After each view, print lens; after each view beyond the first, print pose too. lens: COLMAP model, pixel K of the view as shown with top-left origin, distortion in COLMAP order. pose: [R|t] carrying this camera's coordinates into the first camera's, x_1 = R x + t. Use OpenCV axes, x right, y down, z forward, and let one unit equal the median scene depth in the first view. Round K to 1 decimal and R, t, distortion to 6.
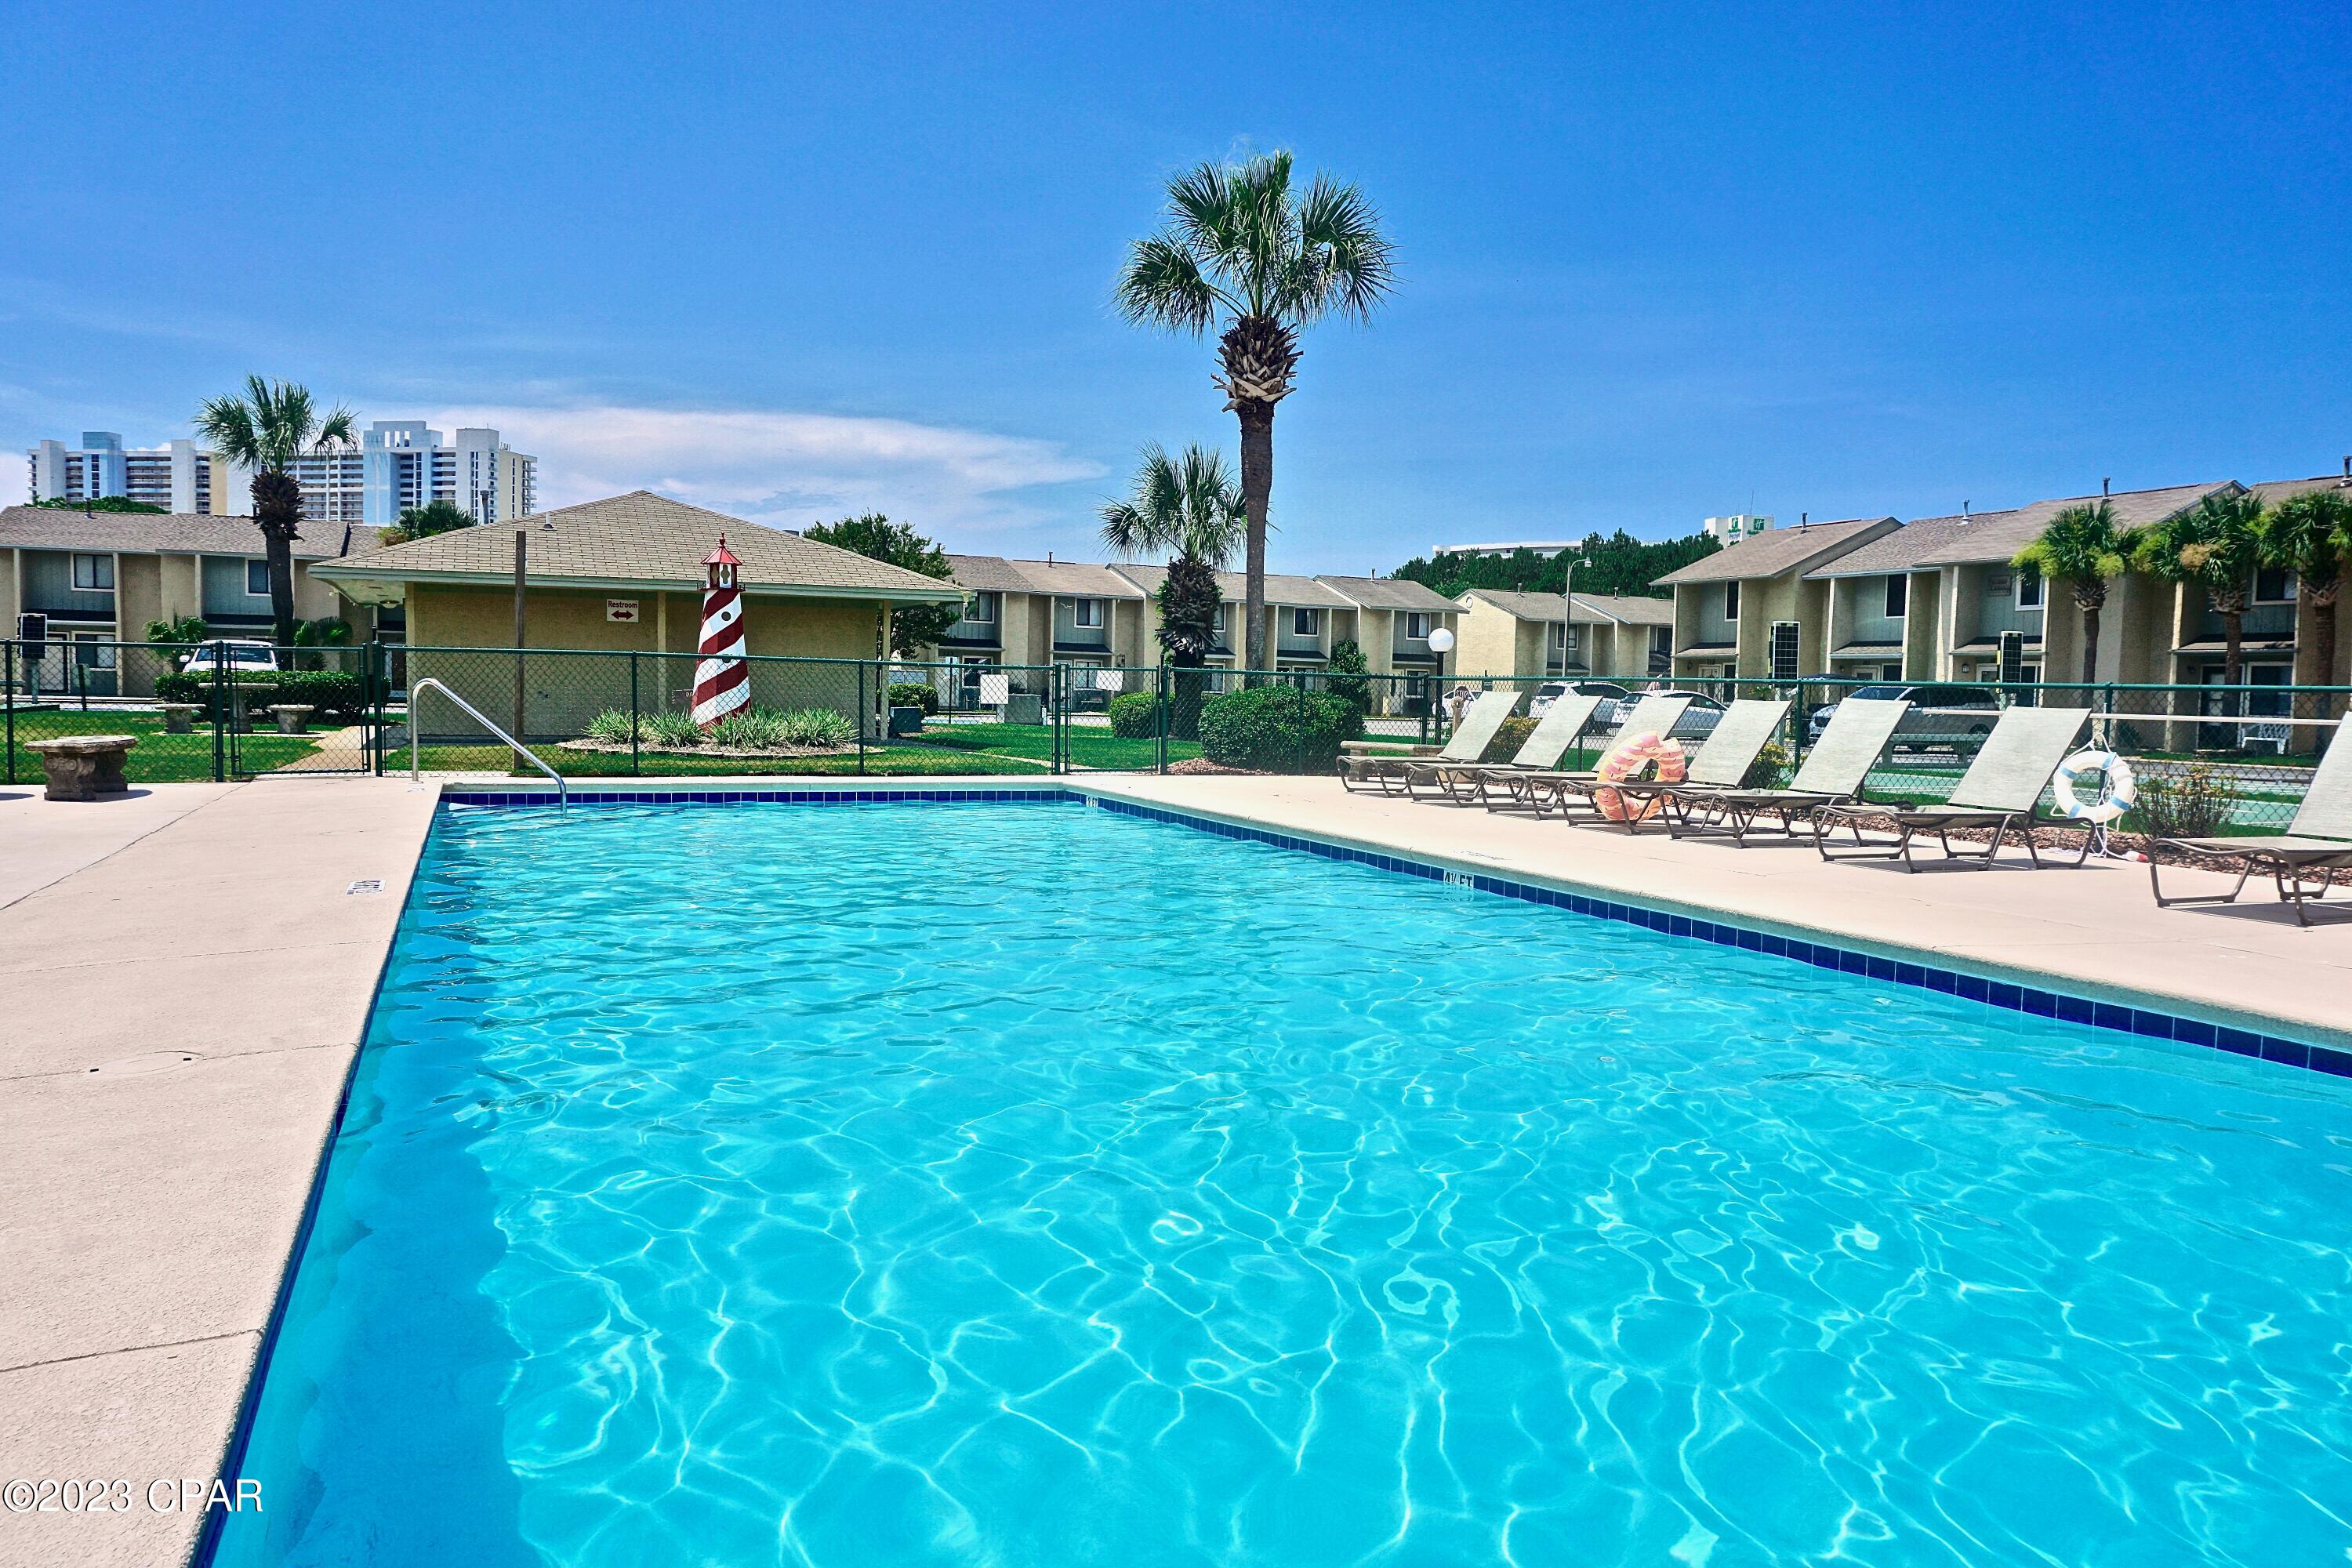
lens RADIAL K [[1602.1, 0, 1176.0], [0, 1602.1, 784.0], [0, 0, 1]] dist [-0.002632, -0.001232]
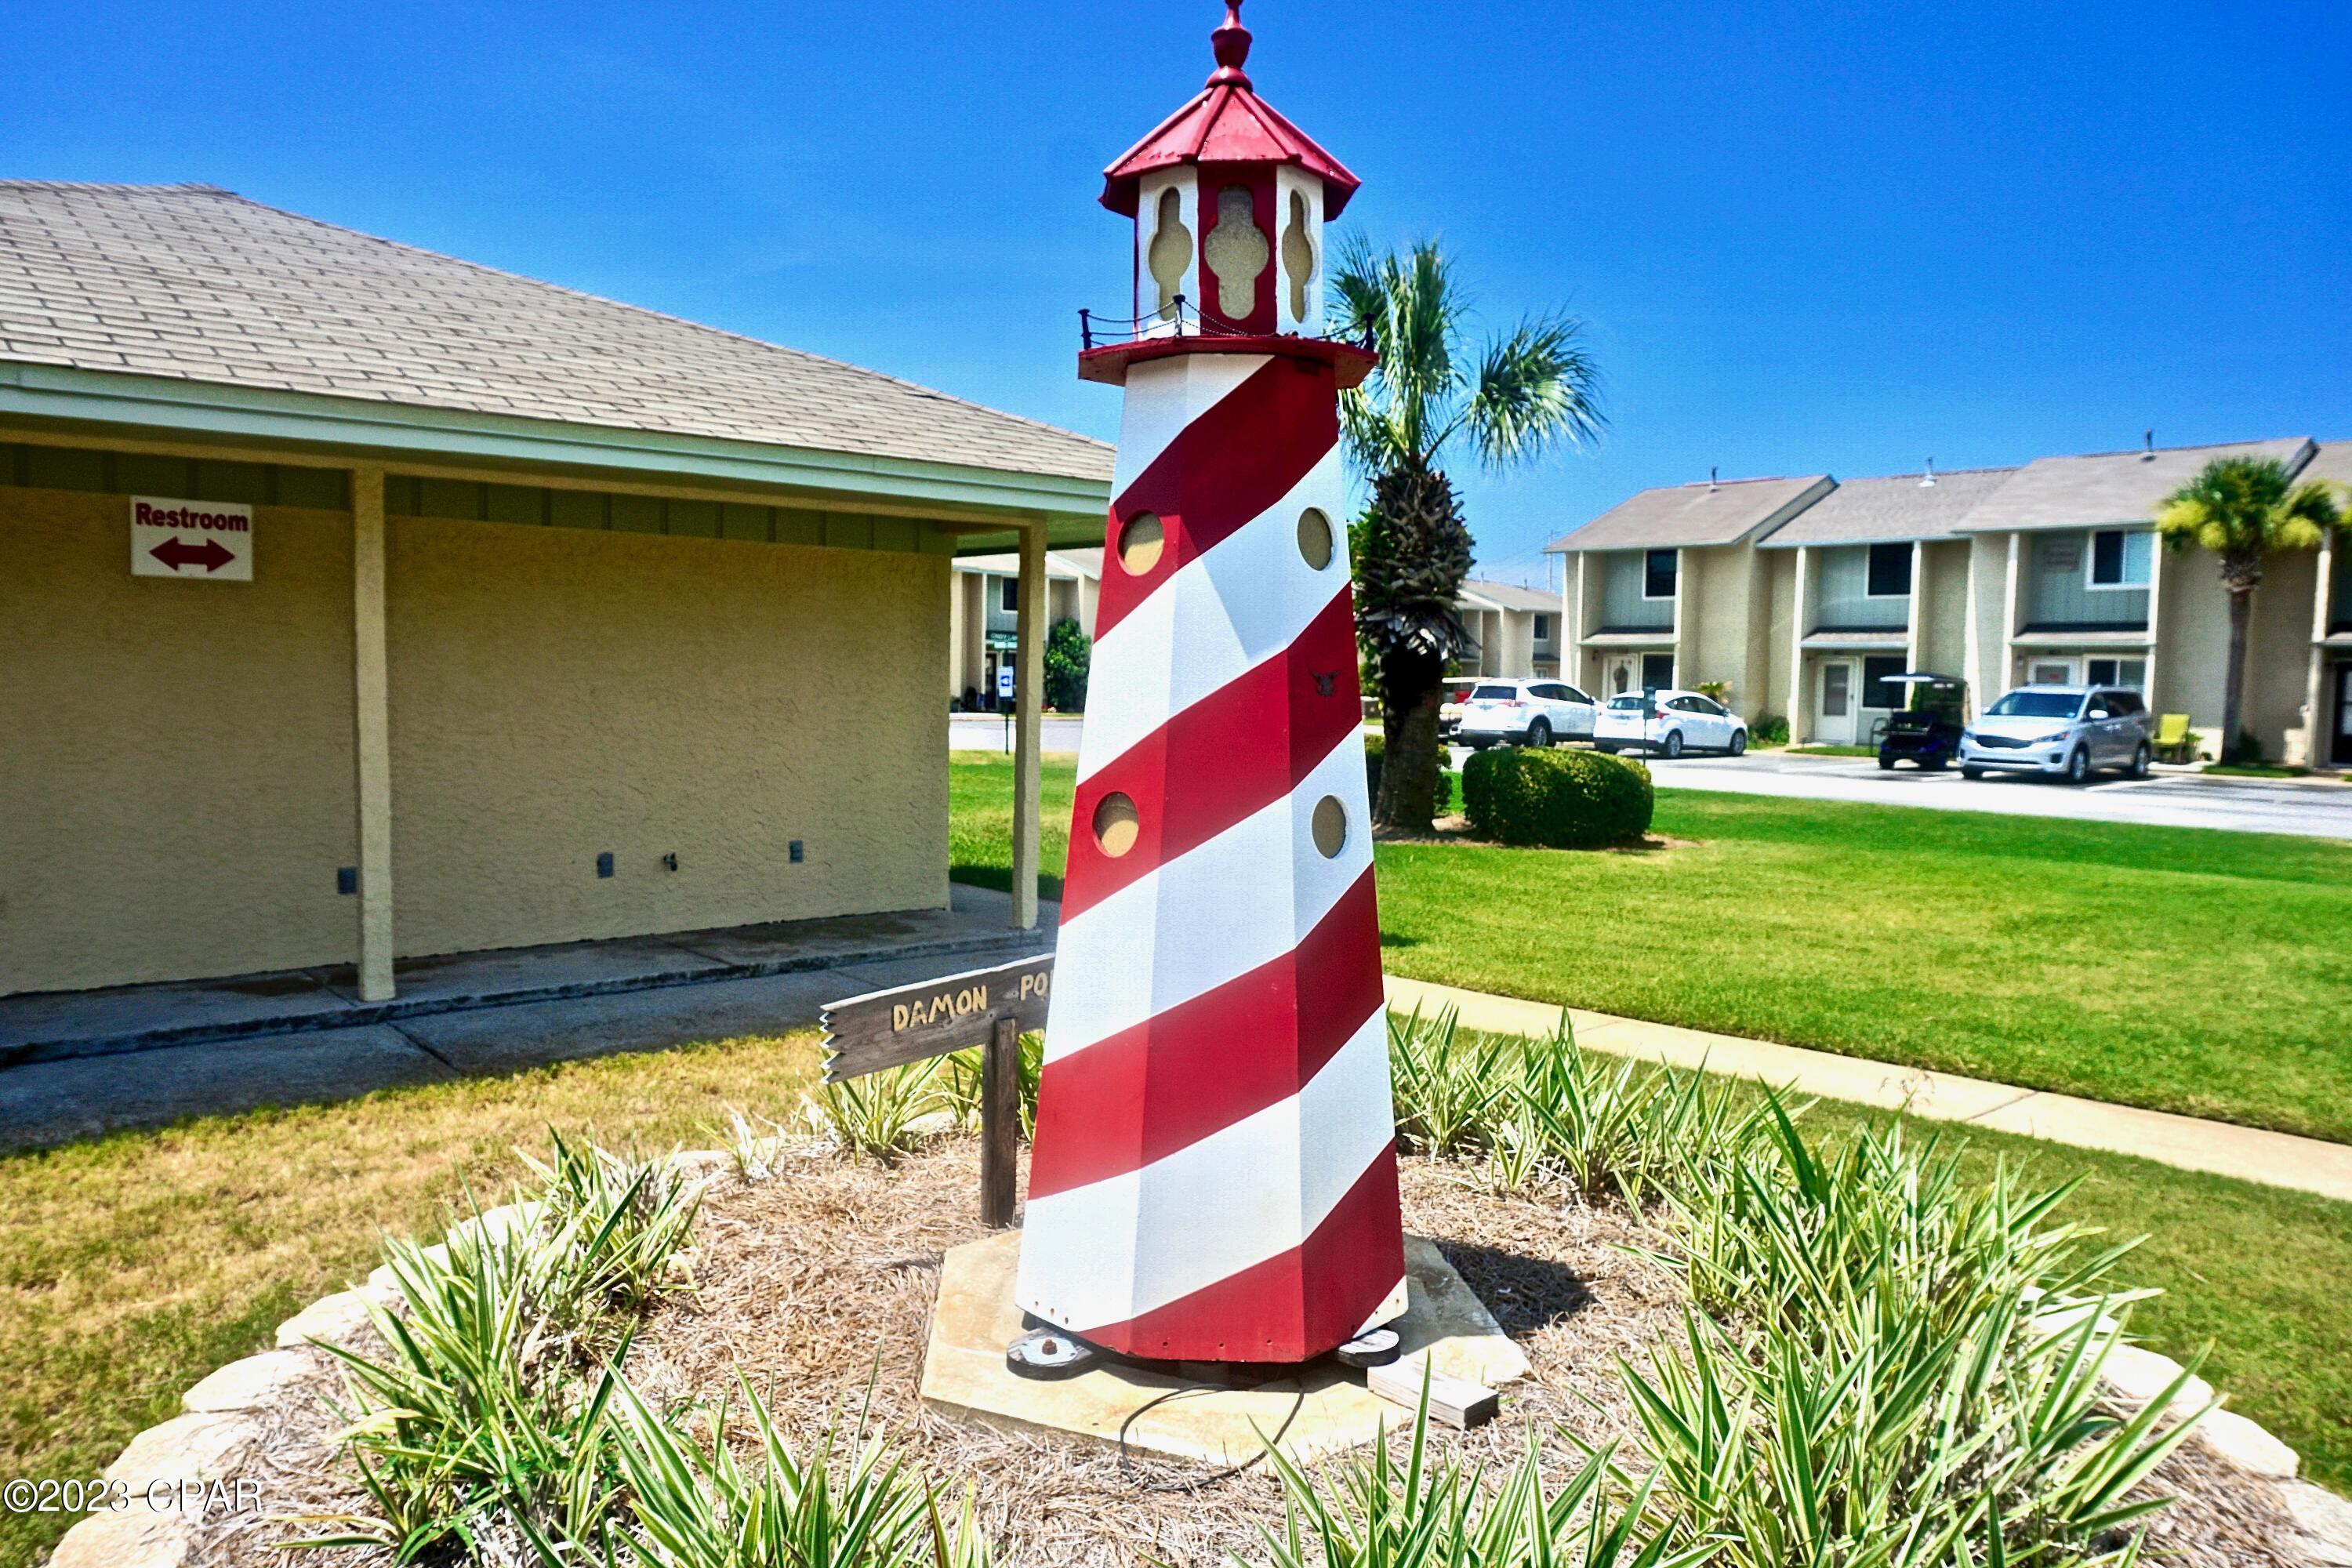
lens RADIAL K [[1602.1, 0, 1176.0], [0, 1602.1, 784.0], [0, 0, 1]] dist [-0.002632, -0.001232]
pose [[0.958522, -0.023842, 0.284019, -0.130580], [0.019124, 0.999629, 0.019375, -0.033800], [-0.284376, -0.013140, 0.958623, 0.340922]]
